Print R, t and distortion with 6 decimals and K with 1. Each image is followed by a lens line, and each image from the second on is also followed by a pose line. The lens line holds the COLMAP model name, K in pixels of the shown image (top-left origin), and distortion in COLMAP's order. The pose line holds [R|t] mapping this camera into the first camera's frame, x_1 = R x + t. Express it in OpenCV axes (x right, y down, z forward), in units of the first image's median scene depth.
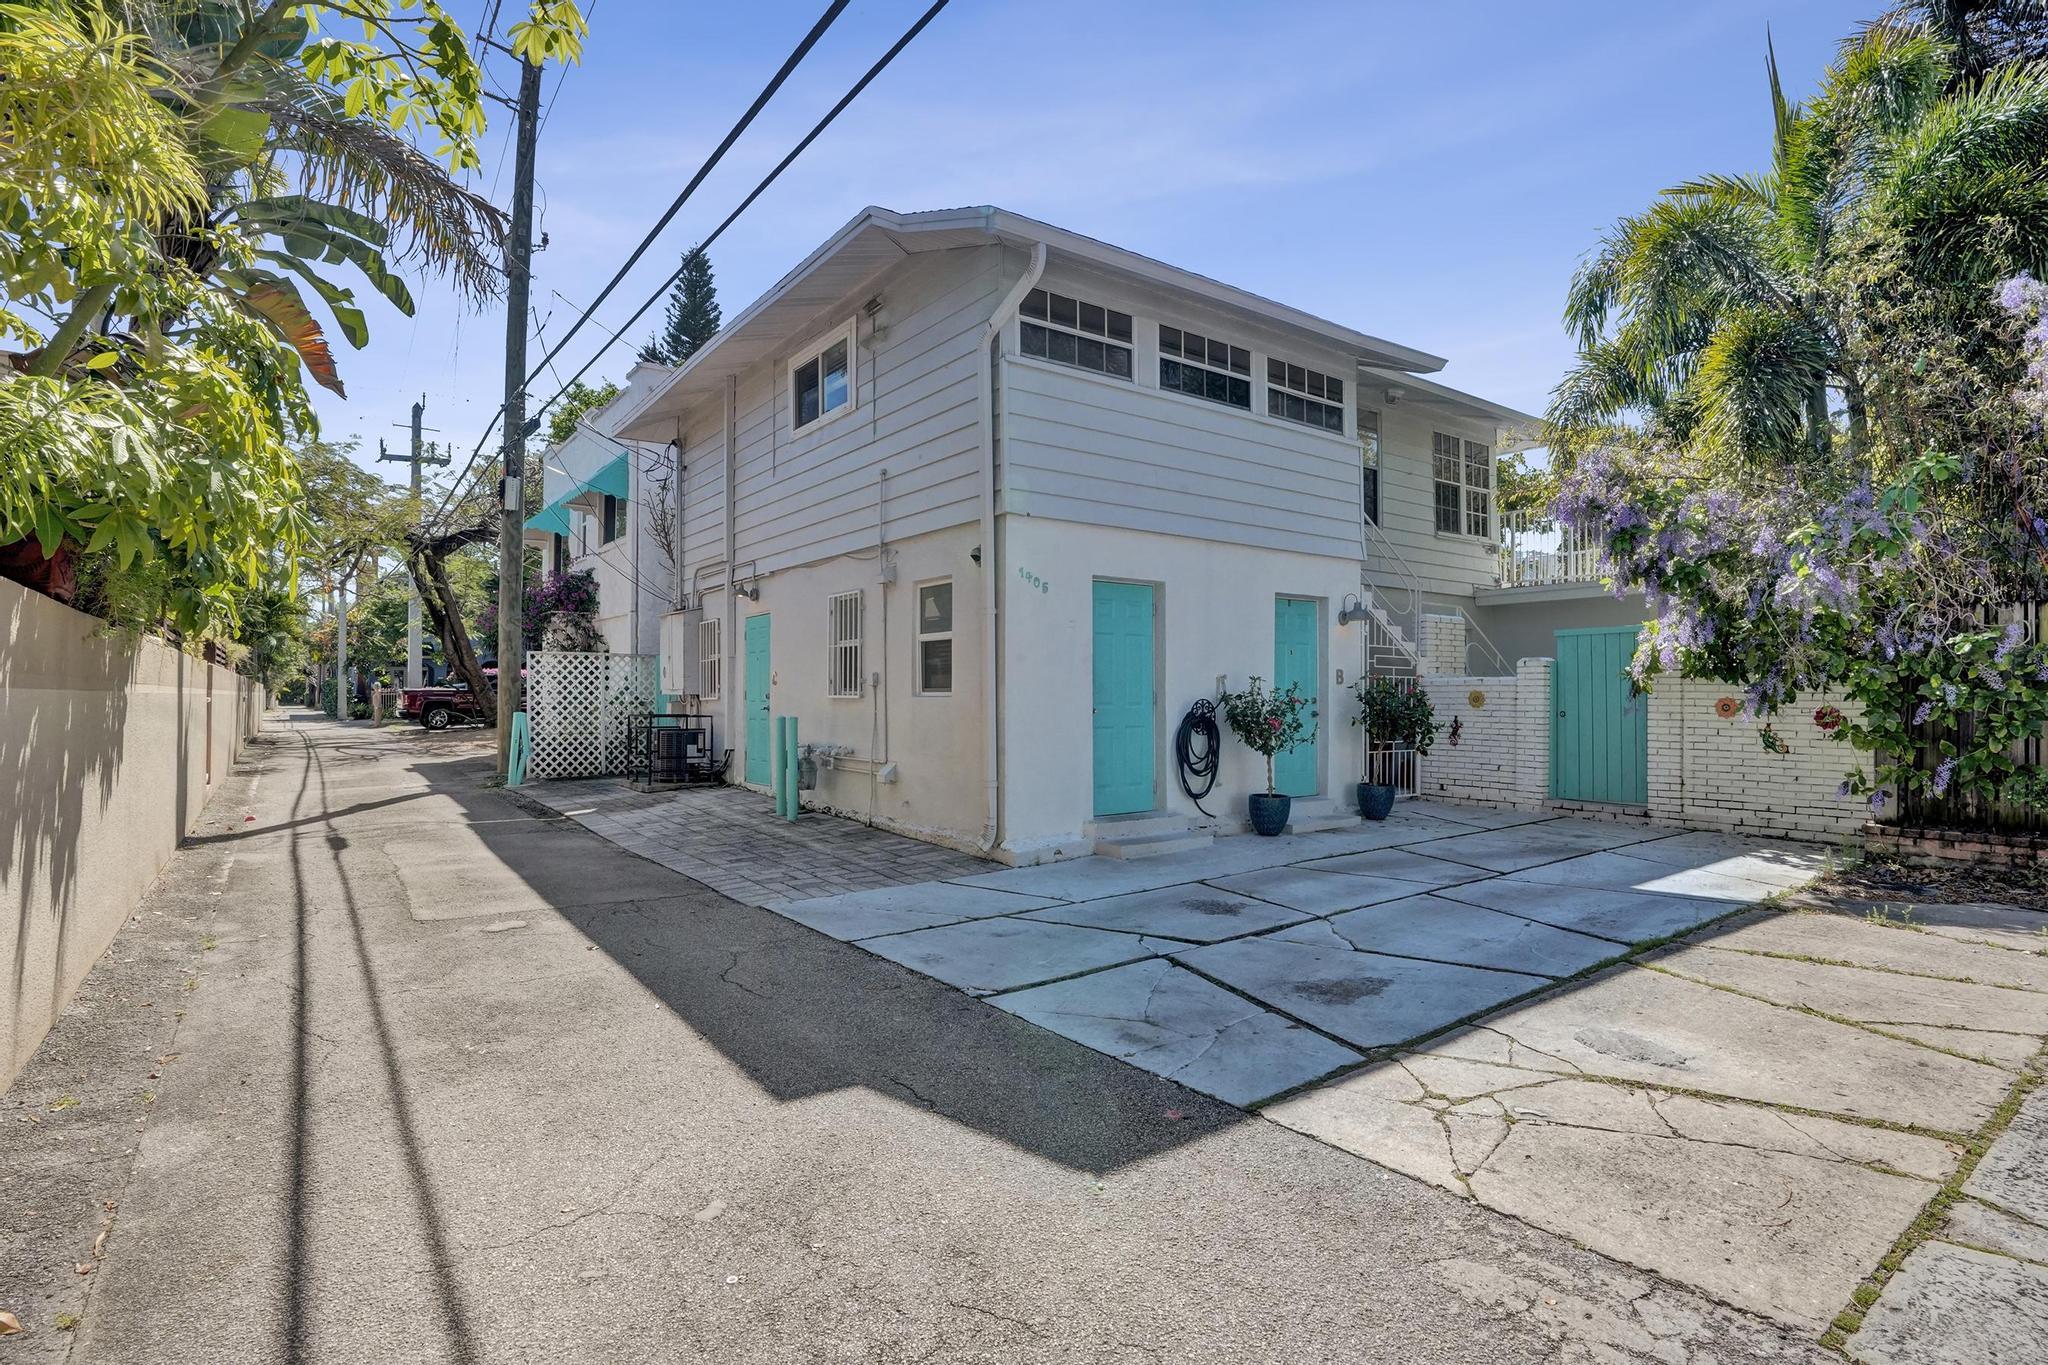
lens RADIAL K [[1010.6, 0, 1024.0], [0, 1010.6, 682.5], [0, 0, 1]] dist [-0.058499, 0.000656]
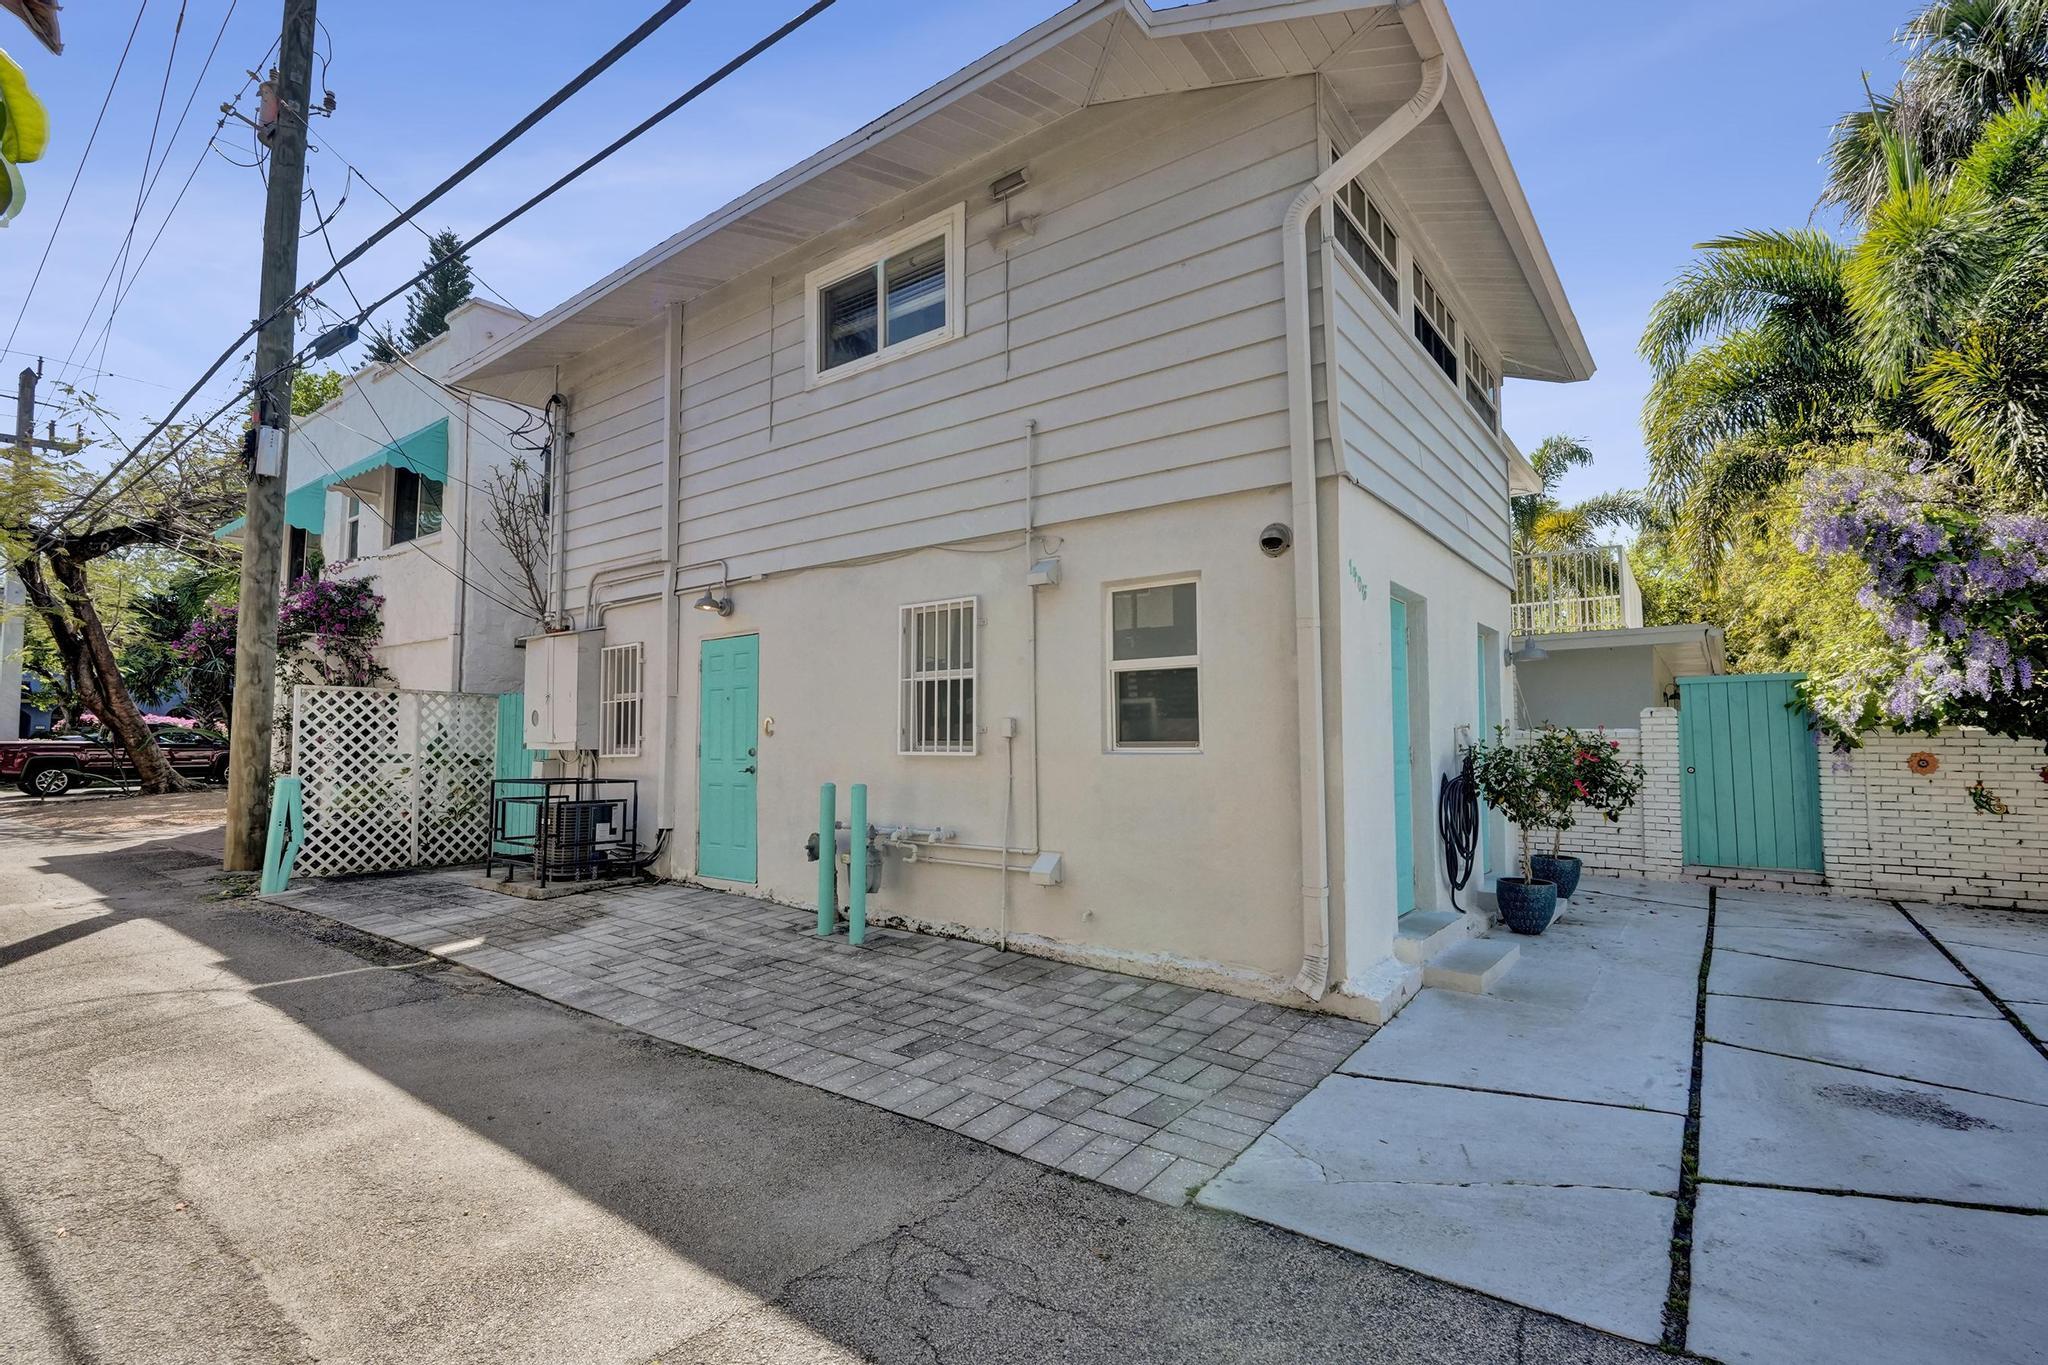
lens RADIAL K [[938.7, 0, 1024.0], [0, 938.7, 682.5], [0, 0, 1]] dist [0.000165, -0.004396]
pose [[0.958453, 0.018453, 0.284654, -0.251208], [-0.002316, 0.998376, -0.056925, 0.001856], [-0.285242, 0.053901, 0.956939, 0.313635]]
